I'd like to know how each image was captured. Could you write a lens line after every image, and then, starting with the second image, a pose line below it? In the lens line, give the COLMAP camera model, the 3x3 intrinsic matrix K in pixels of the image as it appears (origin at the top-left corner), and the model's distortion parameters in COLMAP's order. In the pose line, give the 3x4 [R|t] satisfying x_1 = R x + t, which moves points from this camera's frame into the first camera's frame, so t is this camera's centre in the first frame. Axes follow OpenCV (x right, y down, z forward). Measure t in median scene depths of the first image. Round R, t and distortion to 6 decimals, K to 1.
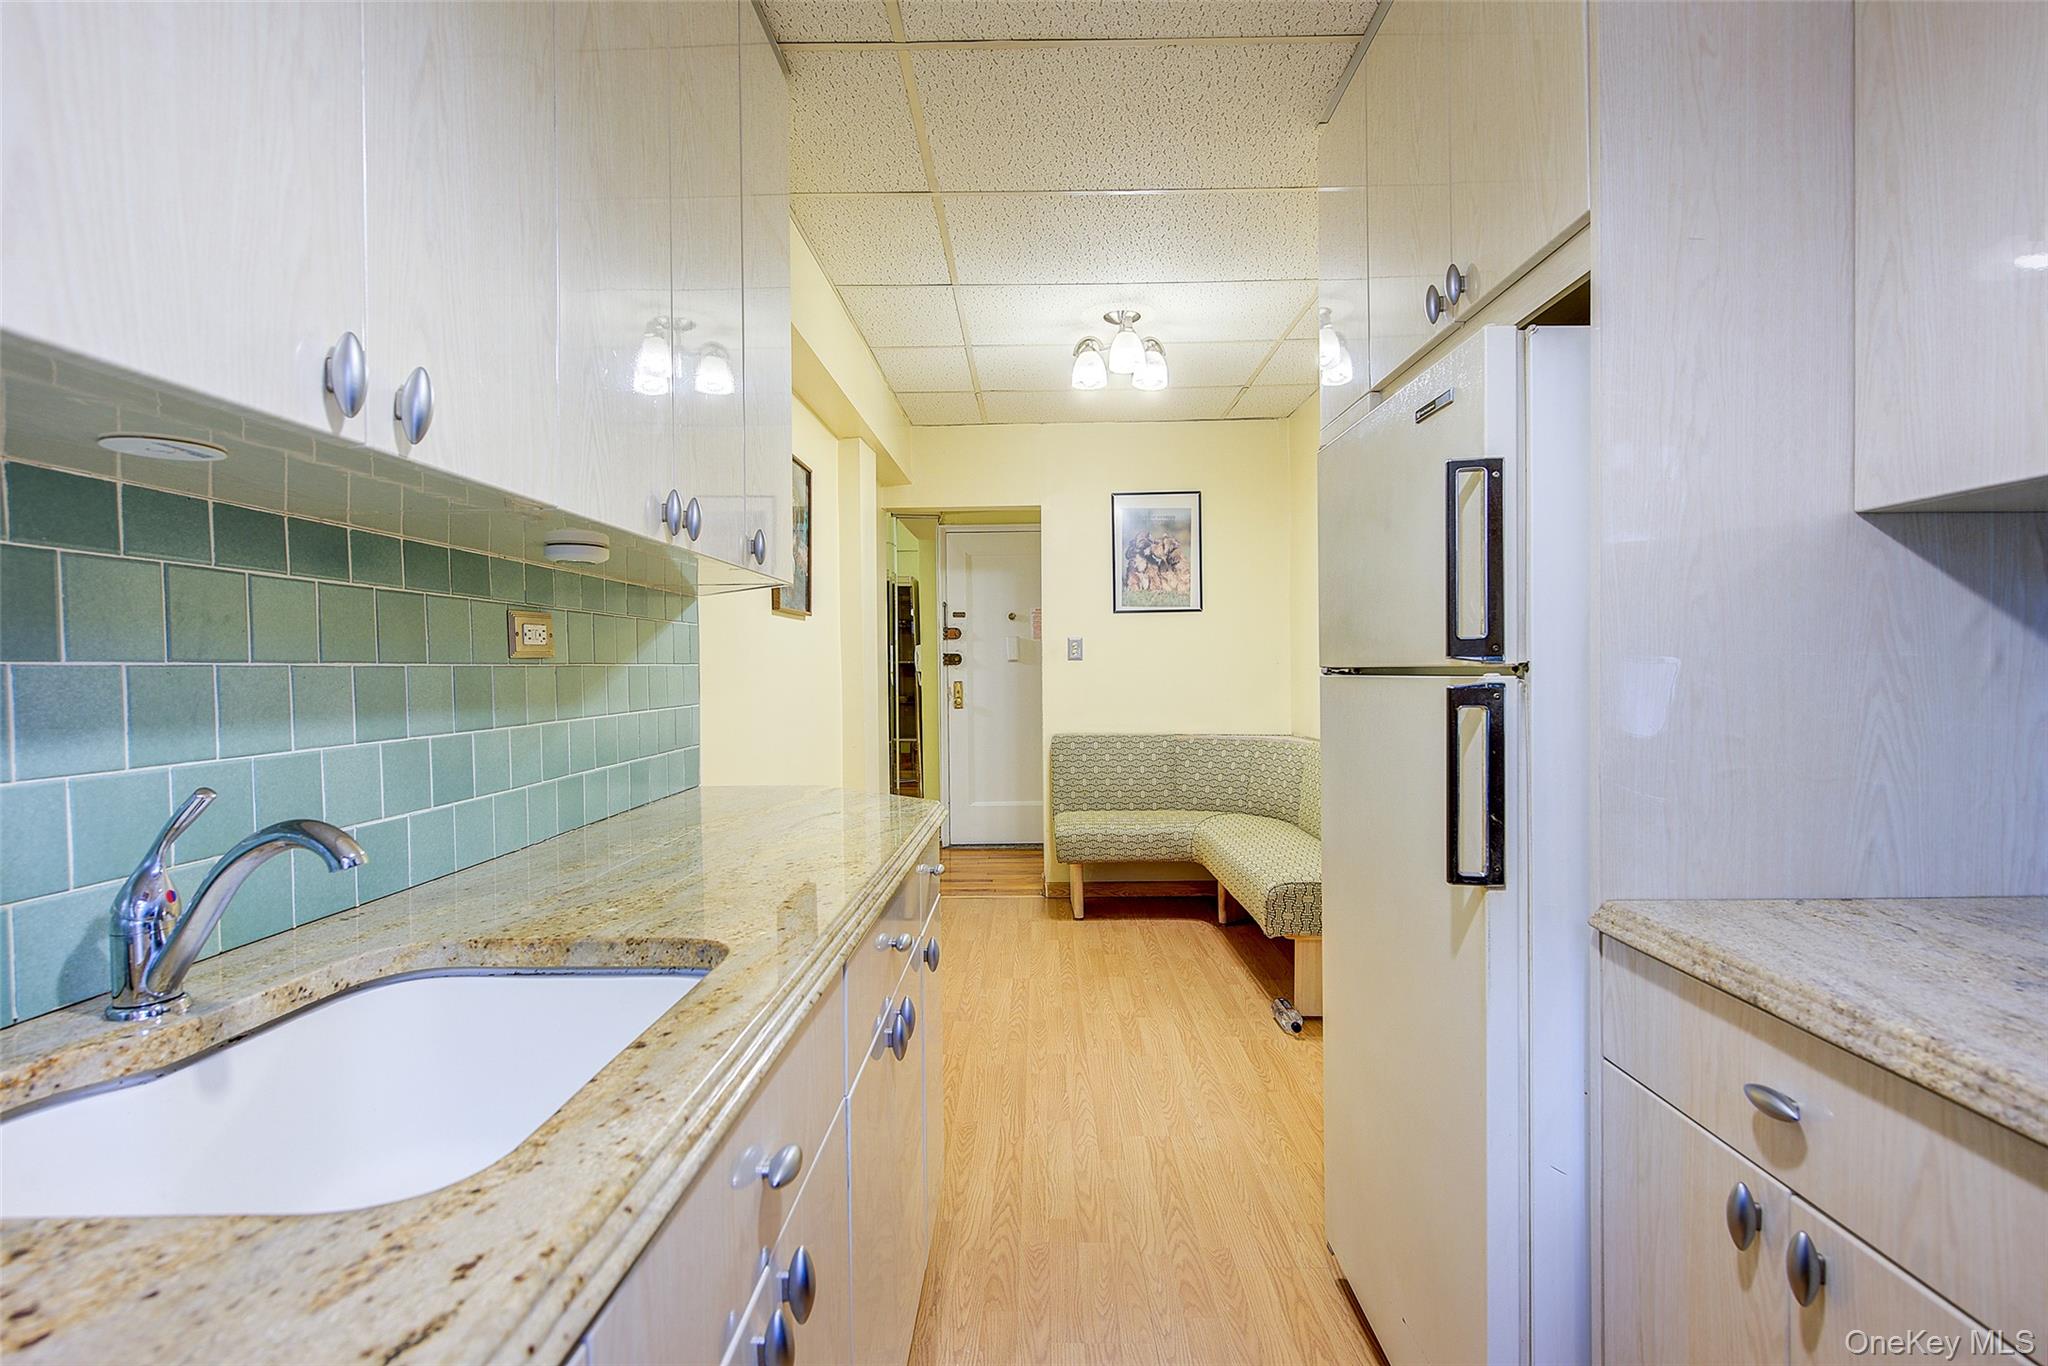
lens RADIAL K [[1005.5, 0, 1031.4], [0, 1005.5, 683.3], [0, 0, 1]] dist [-0.001657, -0.000050]
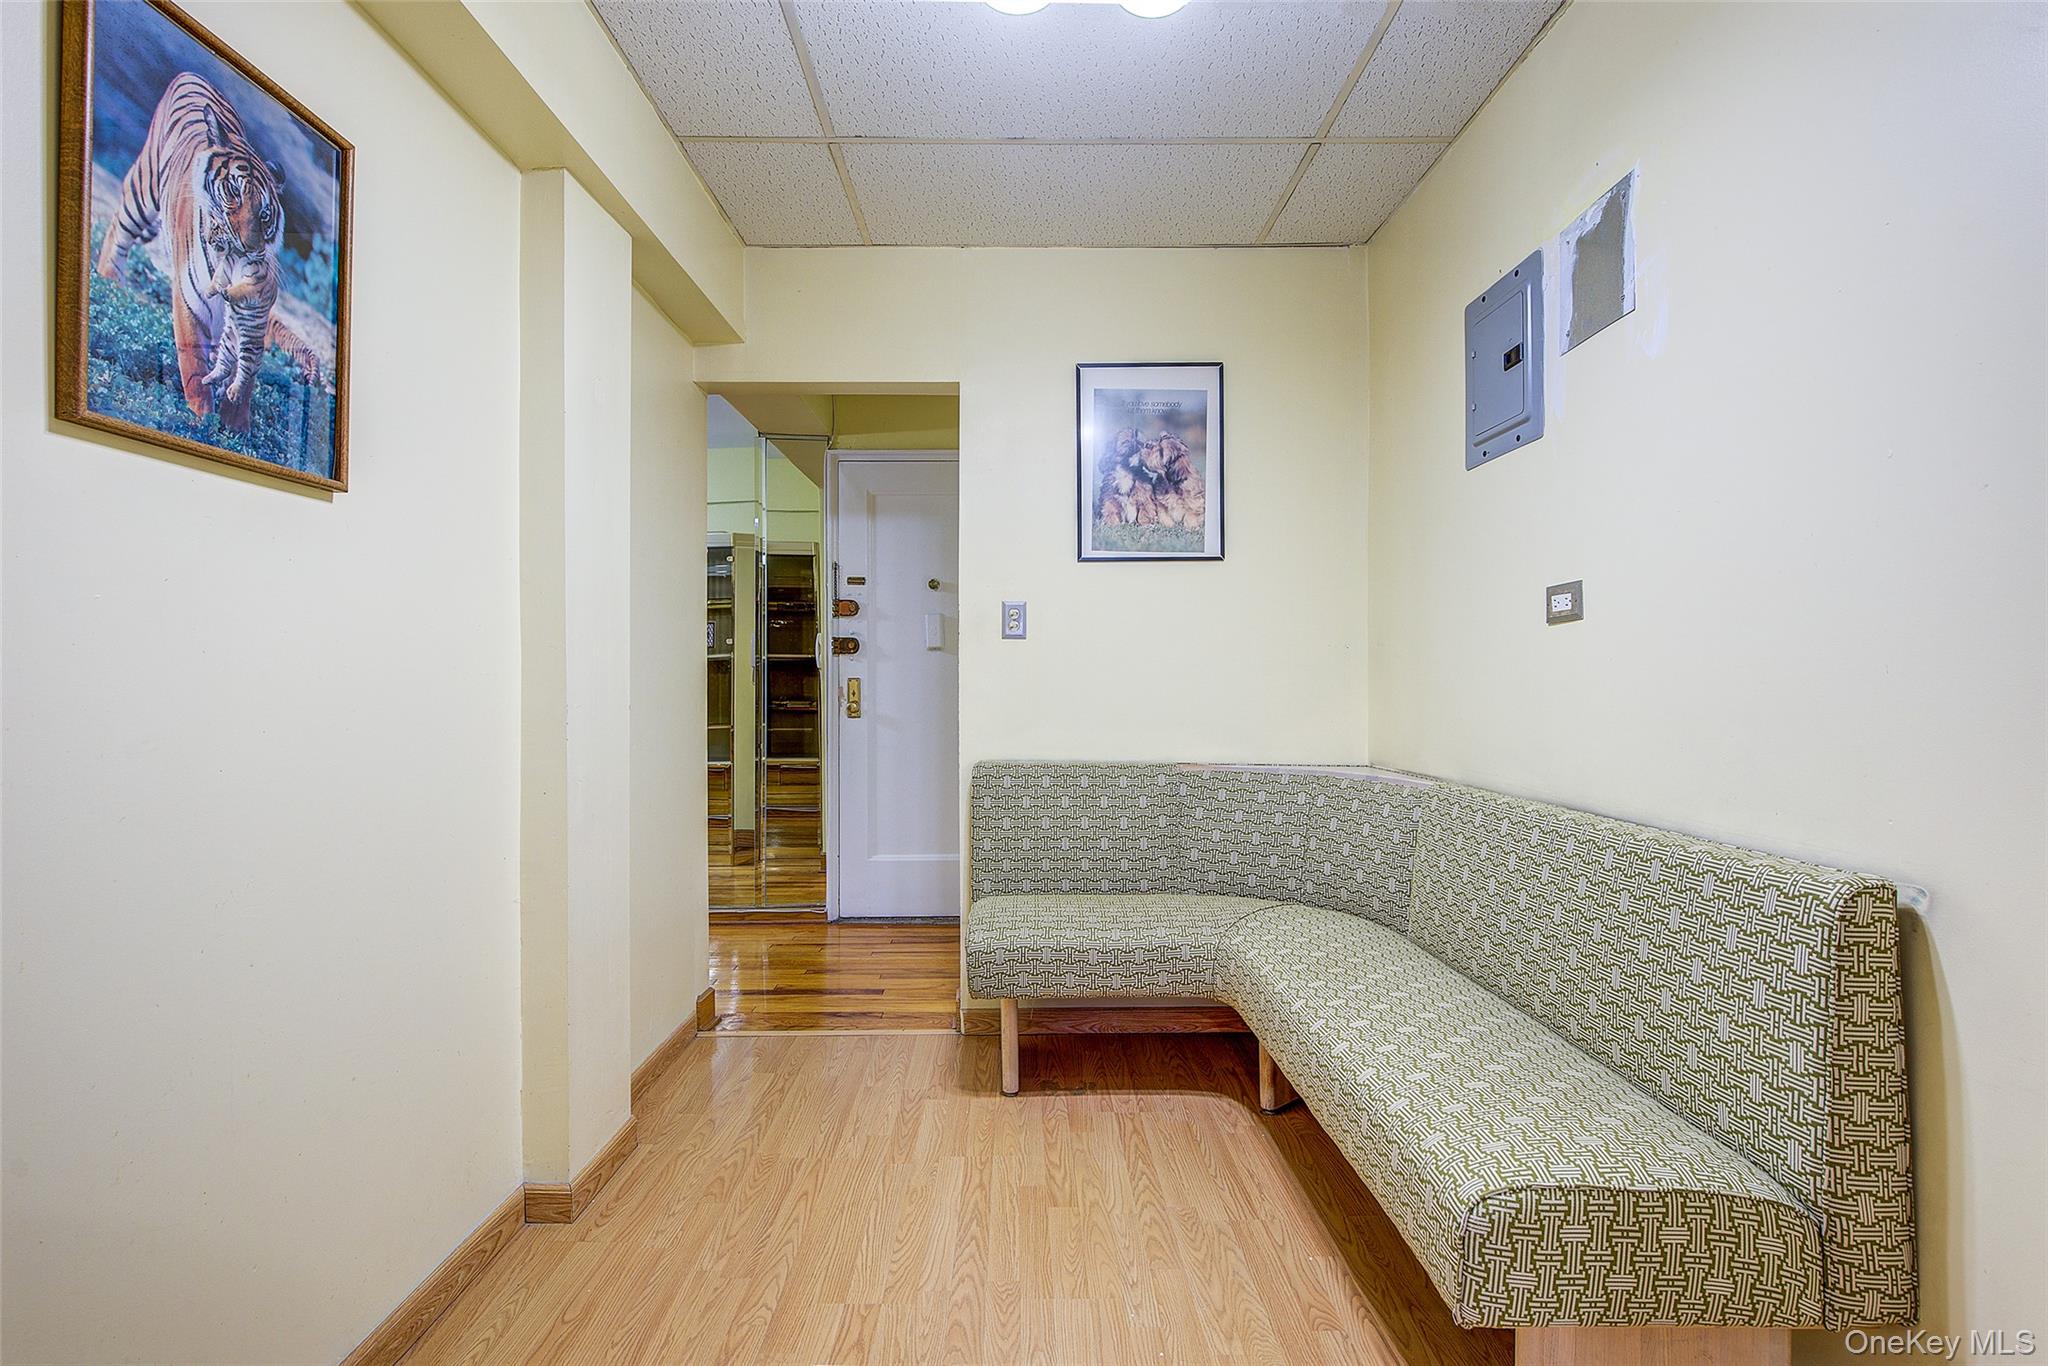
lens RADIAL K [[1005.5, 0, 1019.2], [0, 1005.5, 682.2], [0, 0, 1]] dist [-0.001657, -0.000050]
pose [[0.999893, 0.008443, 0.011912, 0.039803], [-0.008315, 0.999907, -0.010768, 0.009508], [-0.012001, 0.010668, 0.999871, 0.397335]]
